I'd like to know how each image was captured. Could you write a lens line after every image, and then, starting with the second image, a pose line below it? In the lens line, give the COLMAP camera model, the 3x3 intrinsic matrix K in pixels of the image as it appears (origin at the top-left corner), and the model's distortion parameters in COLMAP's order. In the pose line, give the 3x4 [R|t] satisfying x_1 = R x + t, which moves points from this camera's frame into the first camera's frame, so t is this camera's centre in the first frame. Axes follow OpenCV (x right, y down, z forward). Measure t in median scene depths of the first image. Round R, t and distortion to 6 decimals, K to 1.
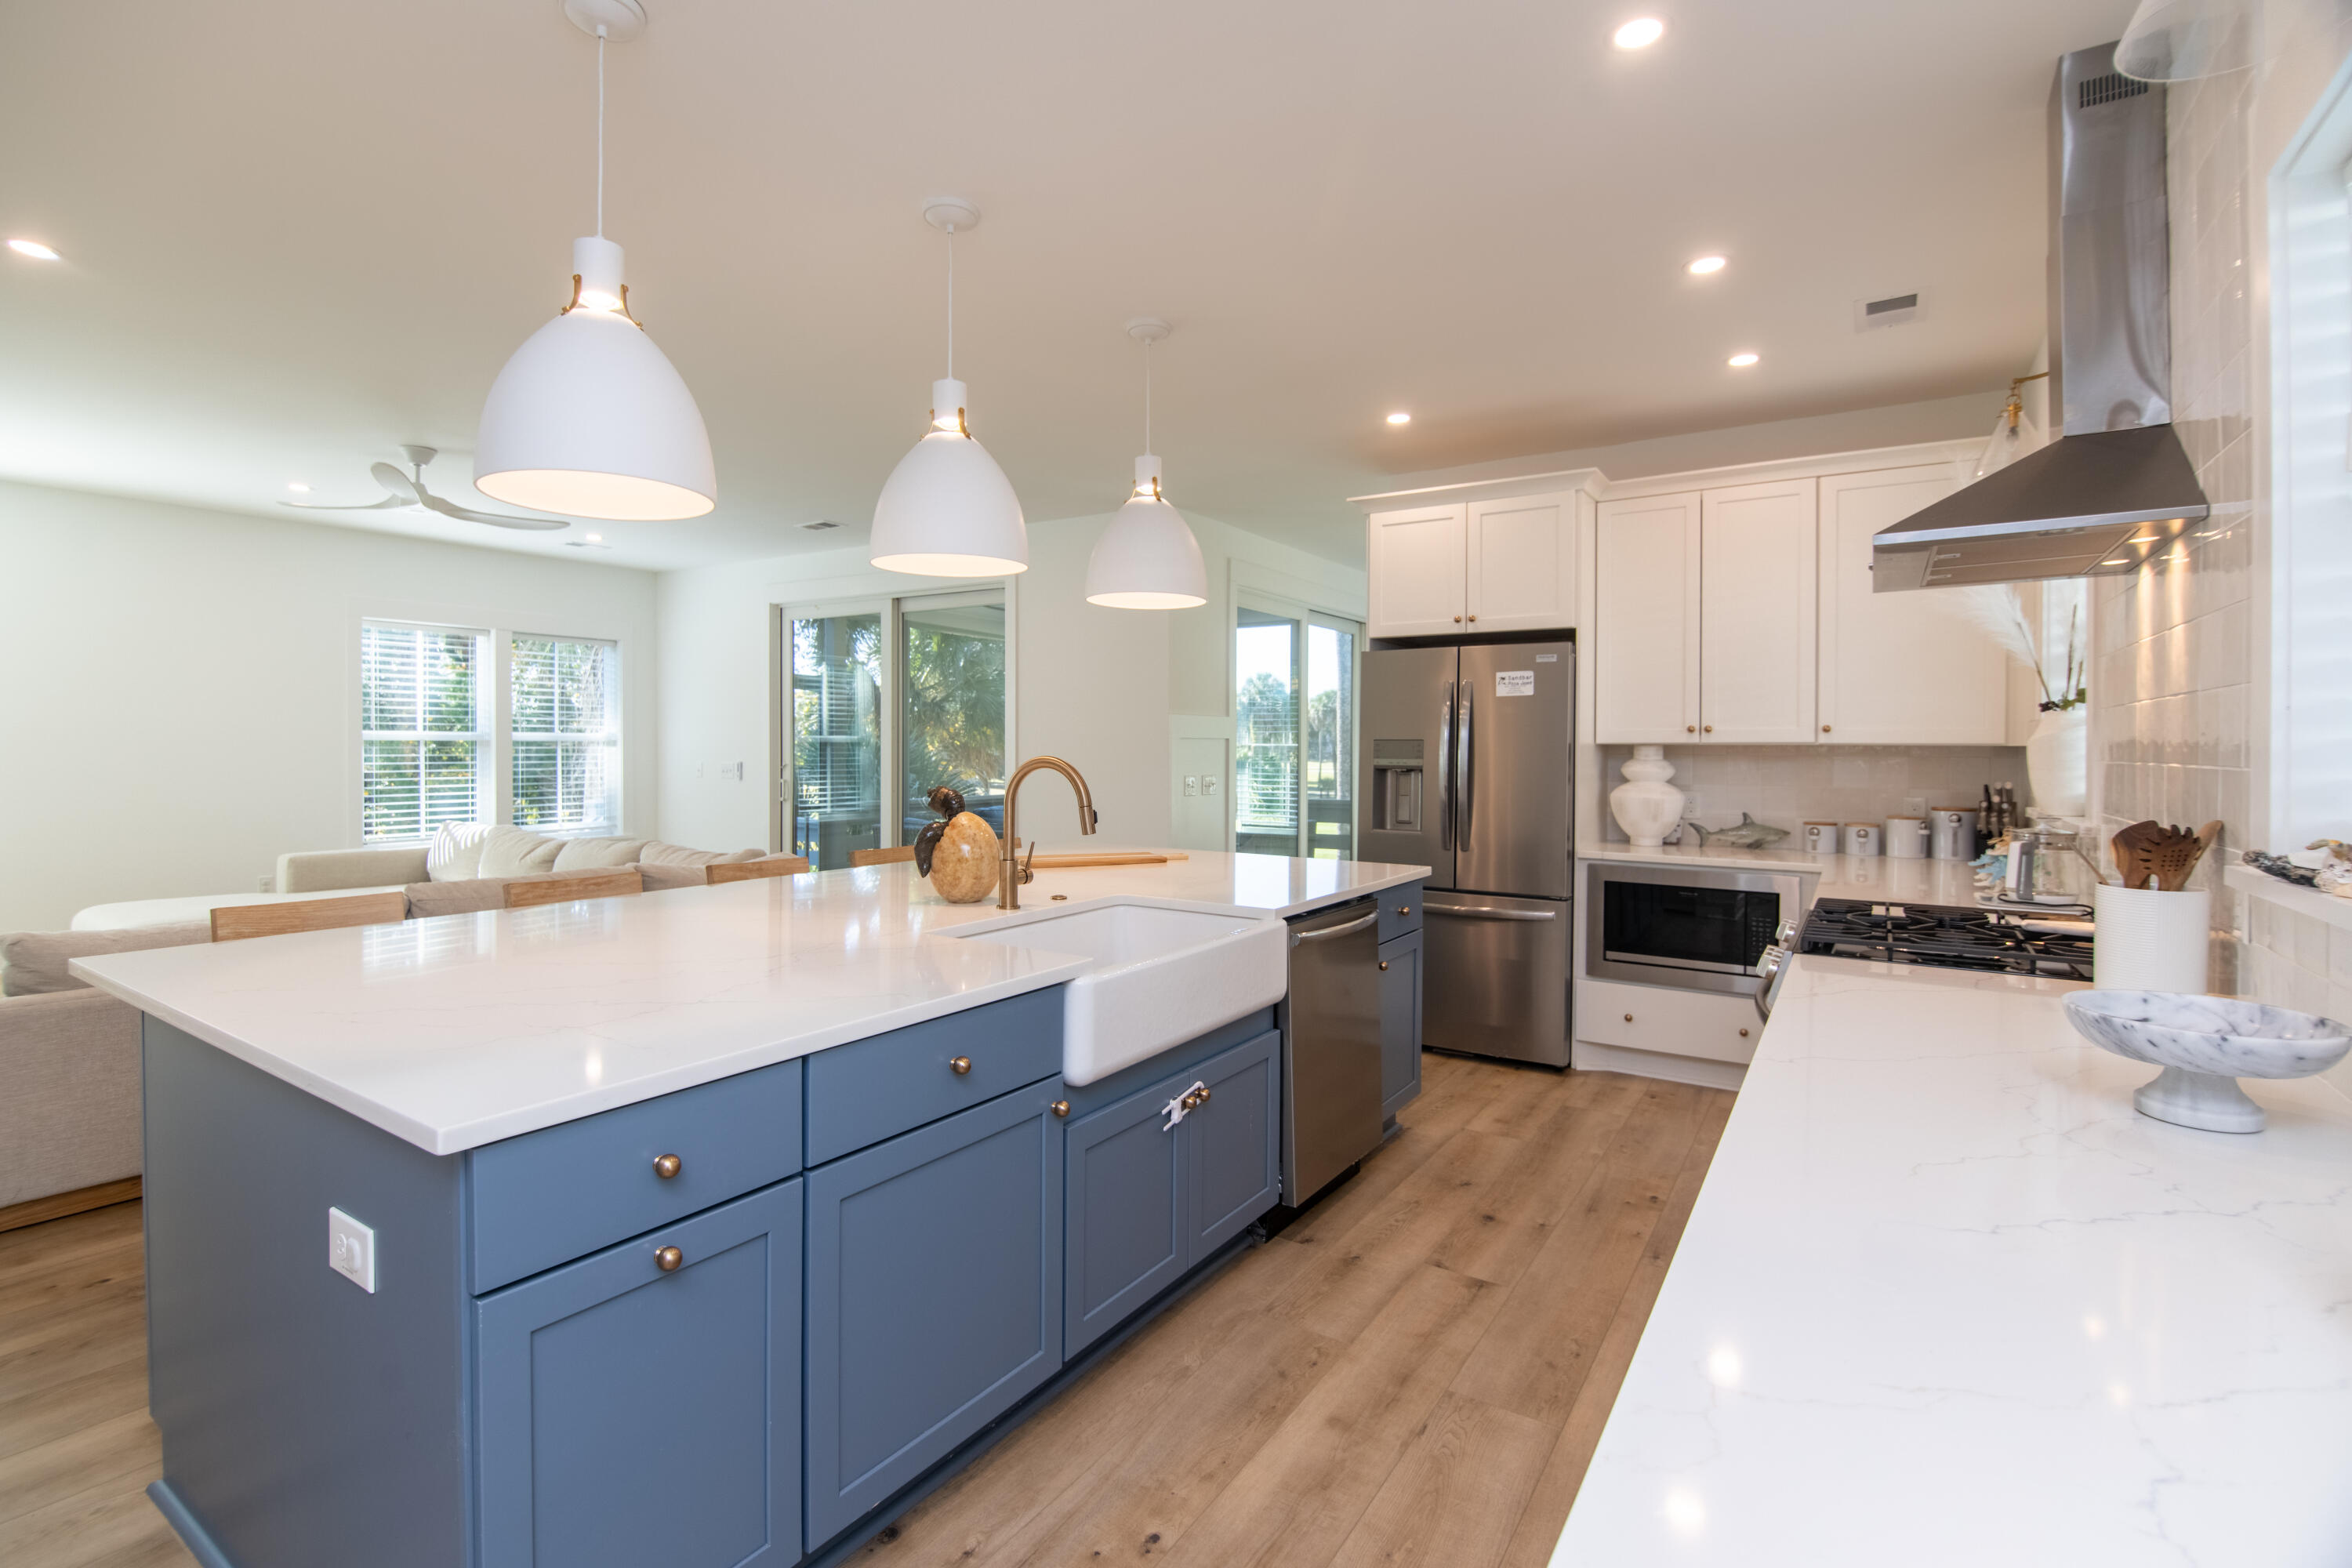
lens RADIAL K [[1079.1, 0, 1179.5], [0, 1079.1, 759.6], [0, 0, 1]] dist [-0.003323, -0.000214]
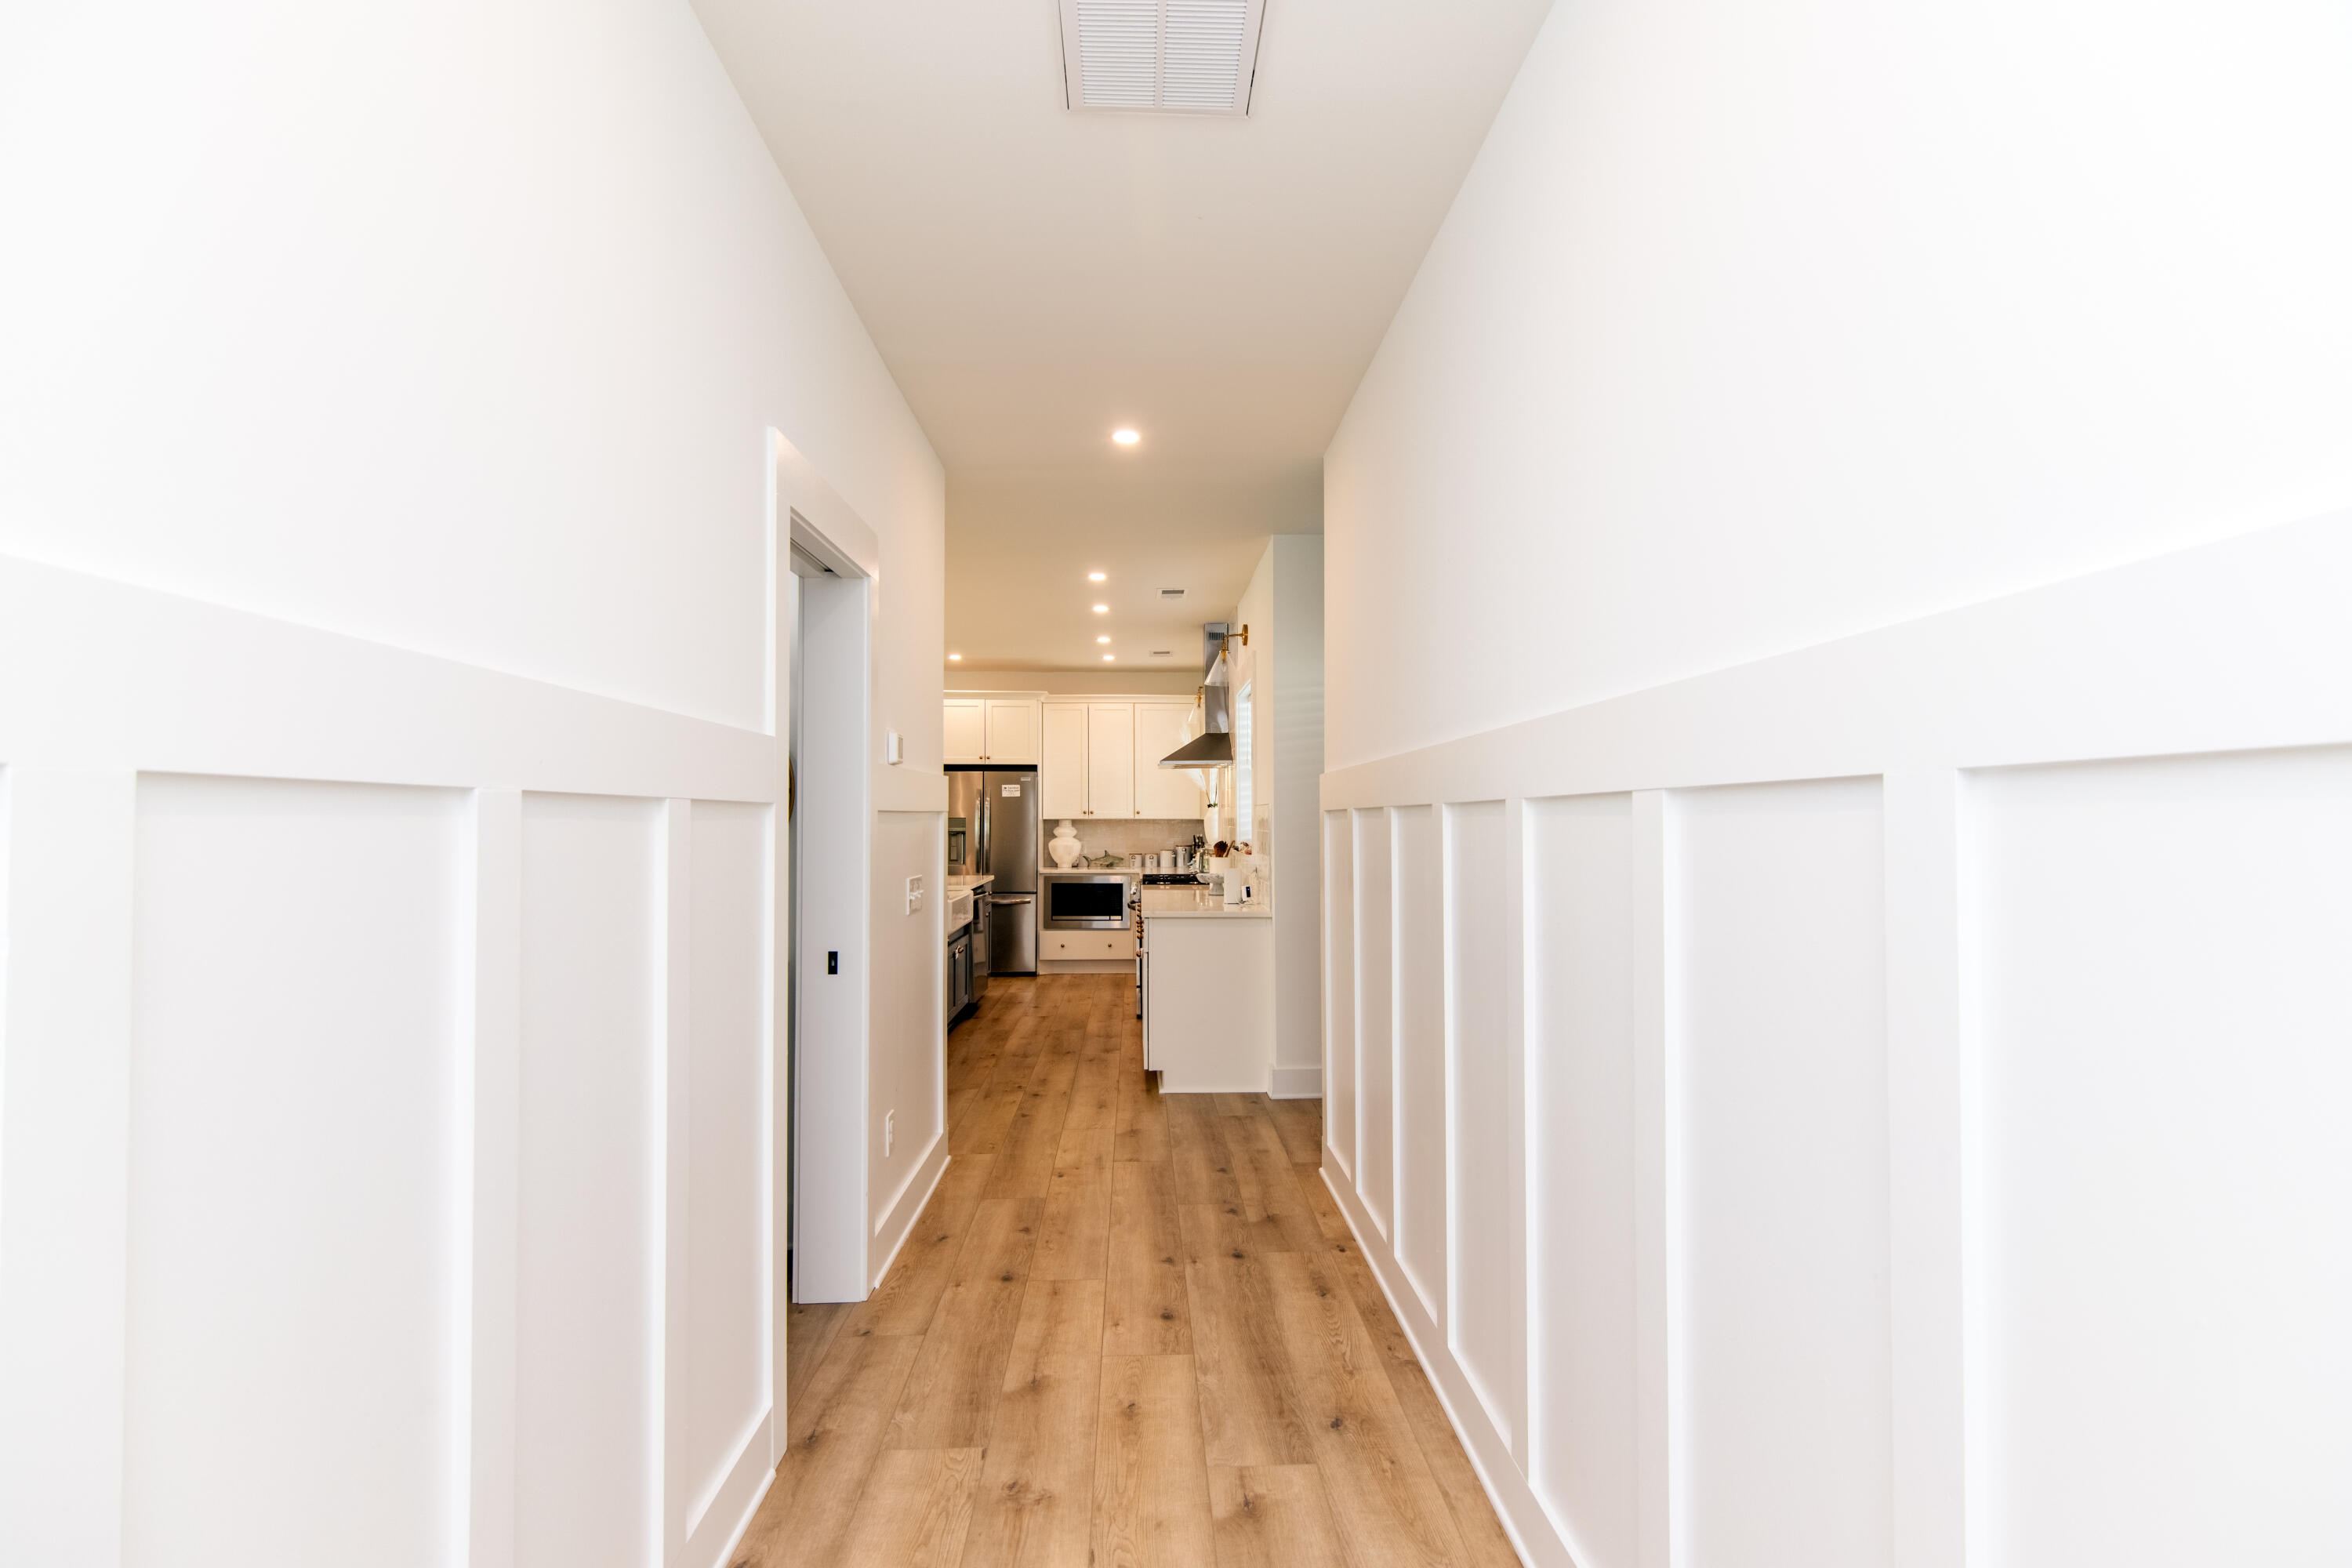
lens RADIAL K [[1079.1, 0, 1177.2], [0, 1079.1, 793.3], [0, 0, 1]] dist [-0.003323, -0.000214]
pose [[0.817358, 0.007668, 0.576079, -0.629513], [0.013053, 0.999408, -0.031824, 0.005429], [-0.575982, 0.033531, 0.816774, -0.889906]]
